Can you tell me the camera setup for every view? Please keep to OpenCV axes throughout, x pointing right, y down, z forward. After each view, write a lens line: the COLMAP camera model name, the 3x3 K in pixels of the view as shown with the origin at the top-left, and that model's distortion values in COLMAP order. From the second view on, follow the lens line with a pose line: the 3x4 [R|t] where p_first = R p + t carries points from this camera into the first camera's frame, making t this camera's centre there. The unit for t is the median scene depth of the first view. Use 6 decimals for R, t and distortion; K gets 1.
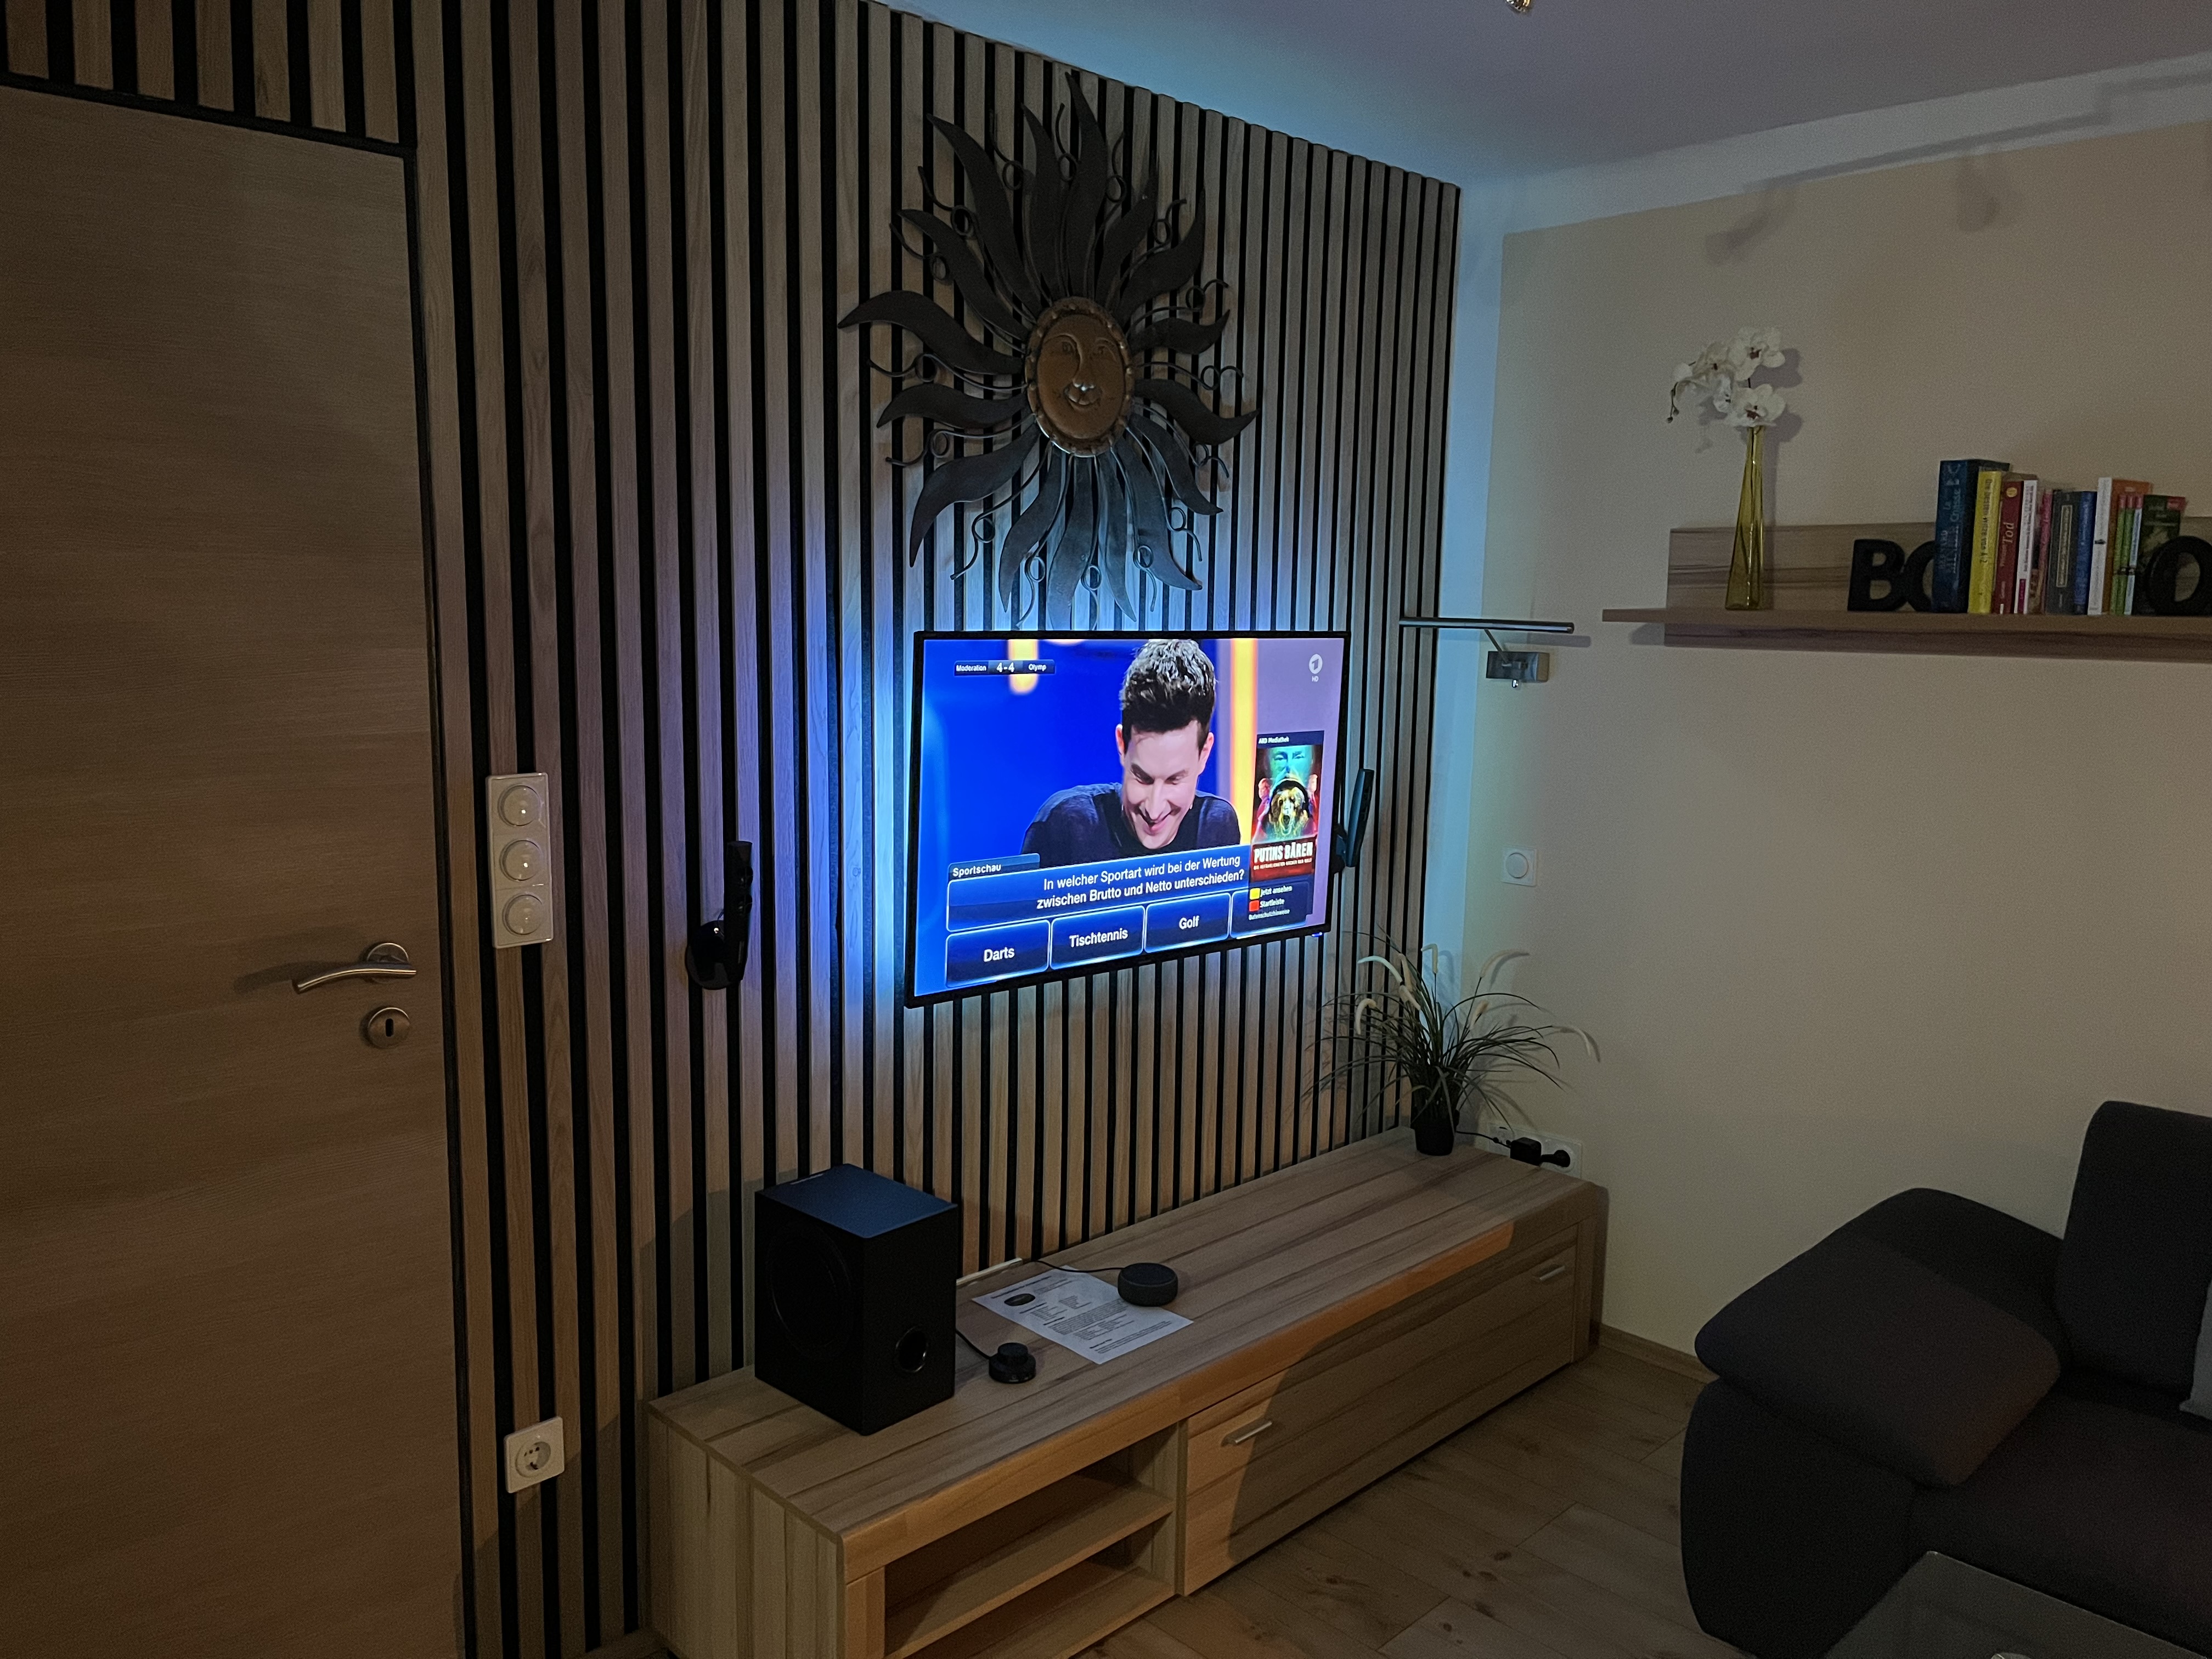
lens RADIAL K [[1679.3, 0, 1101.2], [0, 1679.3, 834.5], [0, 0, 1]] dist [0.043828, -0.048094]
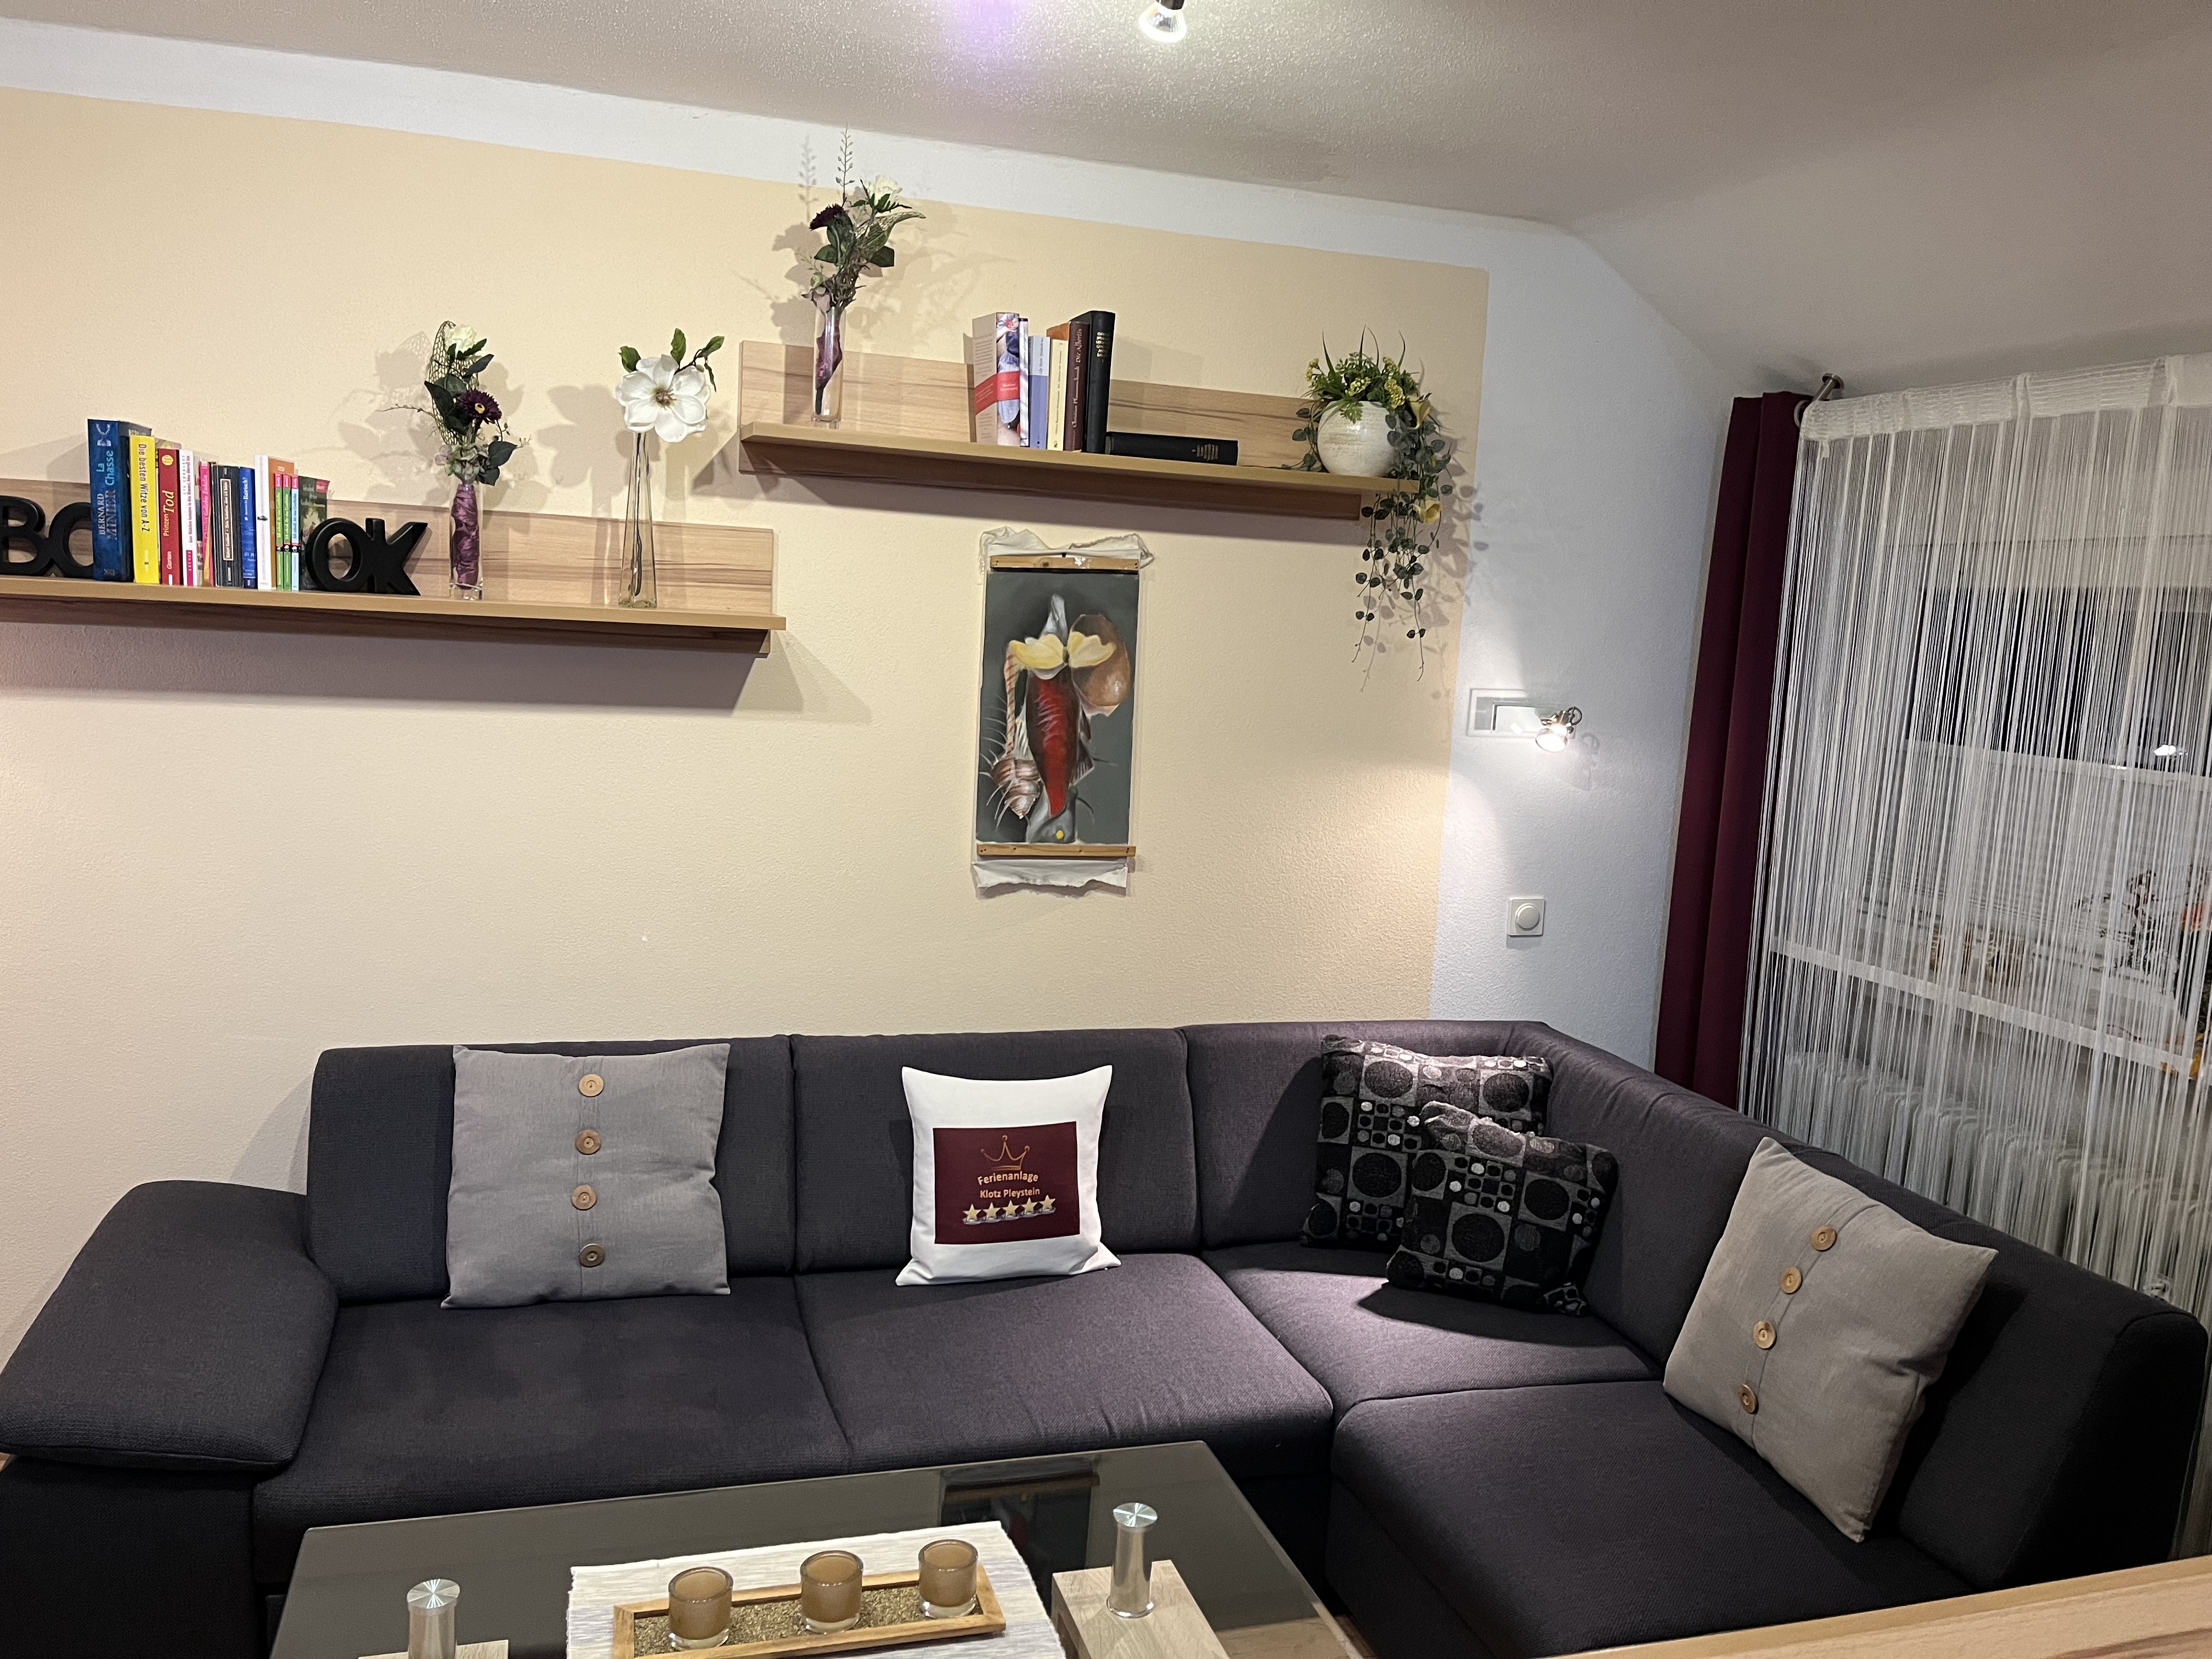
lens RADIAL K [[1679.3, 0, 1101.9], [0, 1679.3, 843.5], [0, 0, 1]] dist [0.043828, -0.048094]
pose [[0.458893, -0.107581, 0.881955, -0.080367], [0.083958, 0.993451, 0.077496, -0.010729], [-0.884516, 0.038485, 0.464920, 0.063493]]
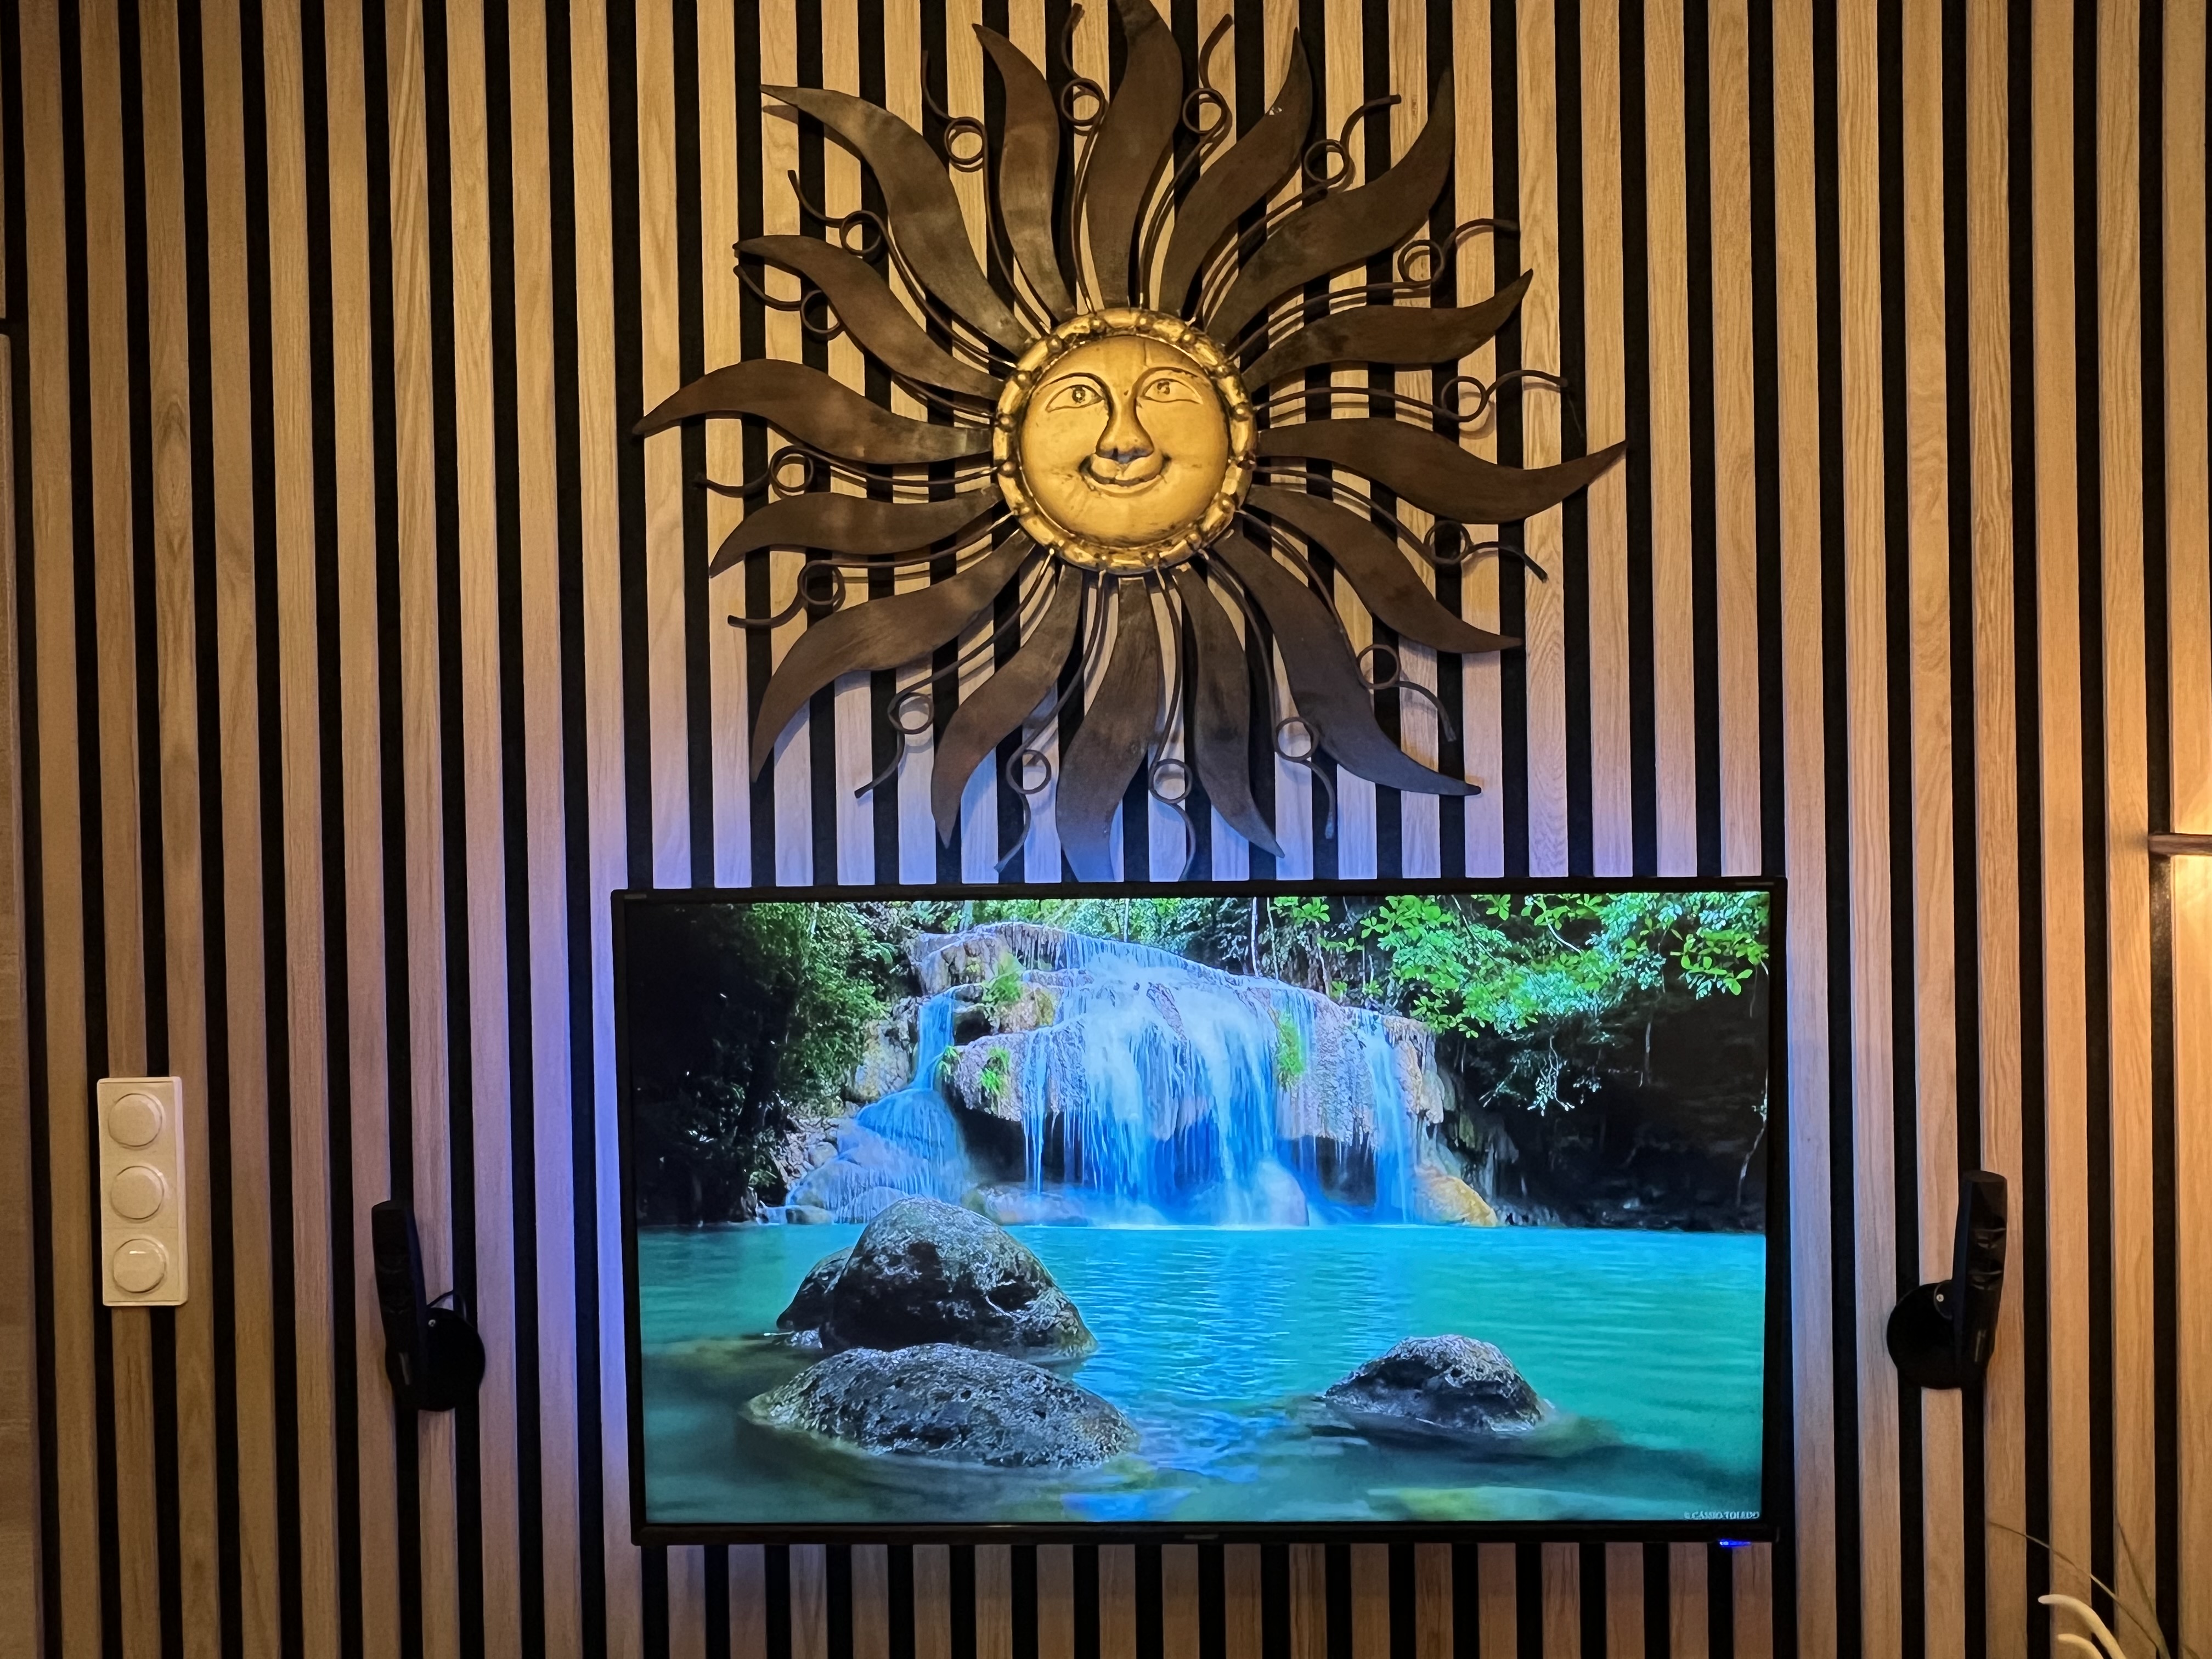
lens RADIAL K [[1461.1, 0, 1087.6], [0, 1461.1, 824.9], [0, 0, 1]] dist [0.000070, -0.000117]
pose [[0.683256, -0.022788, -0.729823, 0.395849], [-0.074121, 0.992185, -0.100371, -0.104940], [0.726407, 0.122675, 0.676228, 0.777069]]
